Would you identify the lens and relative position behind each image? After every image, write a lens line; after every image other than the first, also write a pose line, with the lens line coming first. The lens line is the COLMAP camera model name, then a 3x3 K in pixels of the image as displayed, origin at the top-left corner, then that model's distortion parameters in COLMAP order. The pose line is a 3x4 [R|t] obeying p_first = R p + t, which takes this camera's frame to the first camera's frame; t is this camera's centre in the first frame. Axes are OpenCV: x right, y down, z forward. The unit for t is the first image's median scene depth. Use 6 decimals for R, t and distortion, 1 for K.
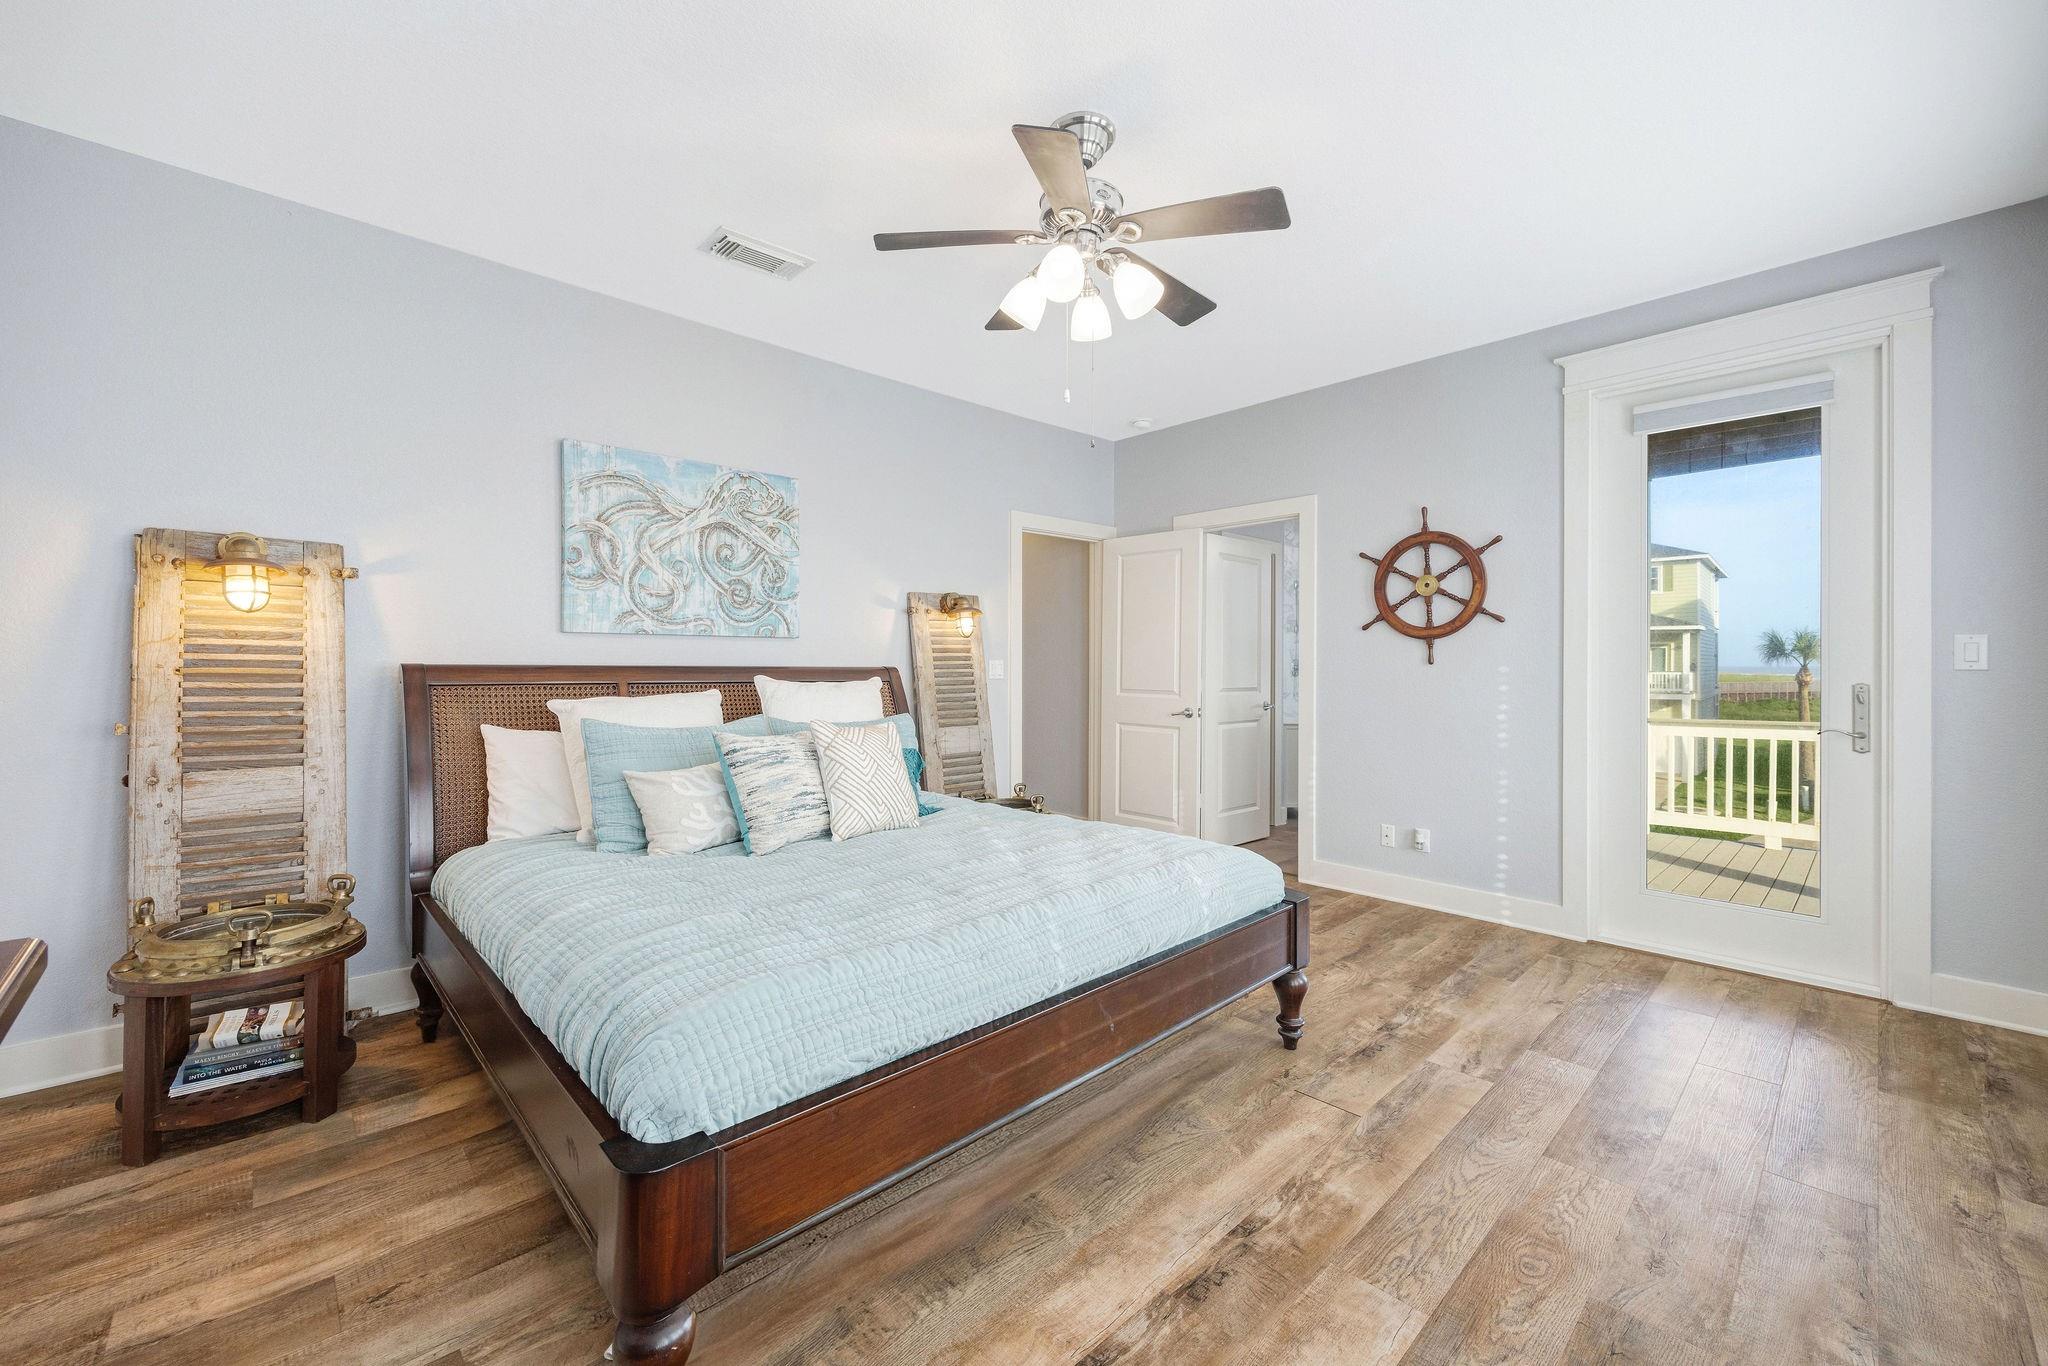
lens RADIAL K [[814.7, 0, 1014.3], [0, 814.7, 671.9], [0, 0, 1]] dist [-0.000272, 0.000119]
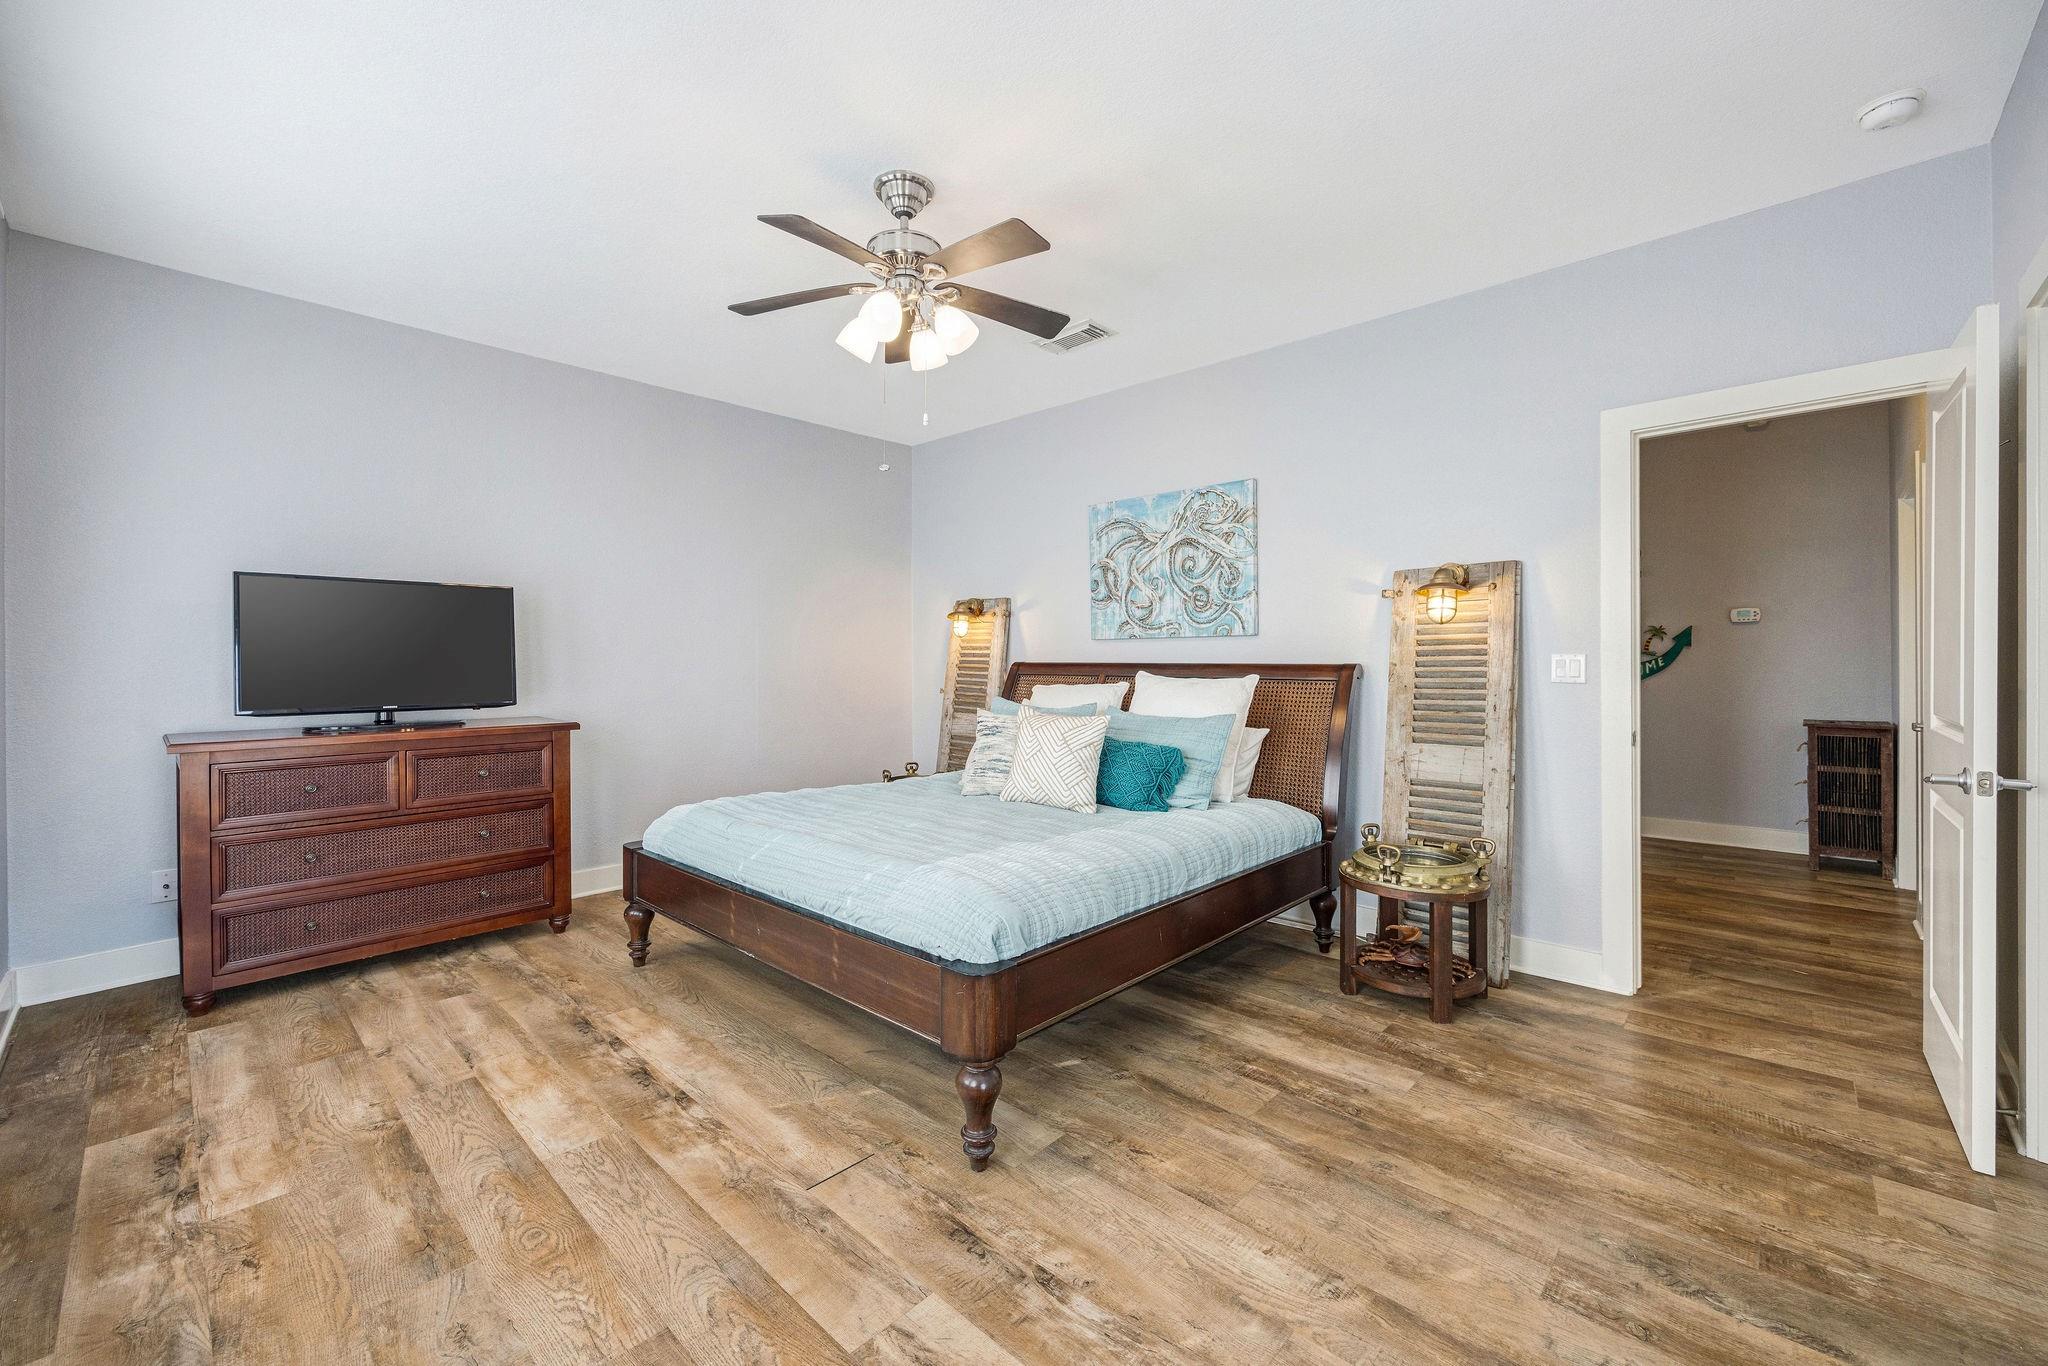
lens RADIAL K [[797.8, 0, 1028.5], [0, 797.8, 675.6], [0, 0, 1]] dist [-0.004226, 0.000034]
pose [[0.073990, 0.018041, -0.997096, 0.820810], [-0.004030, 0.999834, 0.017792, -0.009426], [0.997251, 0.002702, 0.074050, 0.754526]]
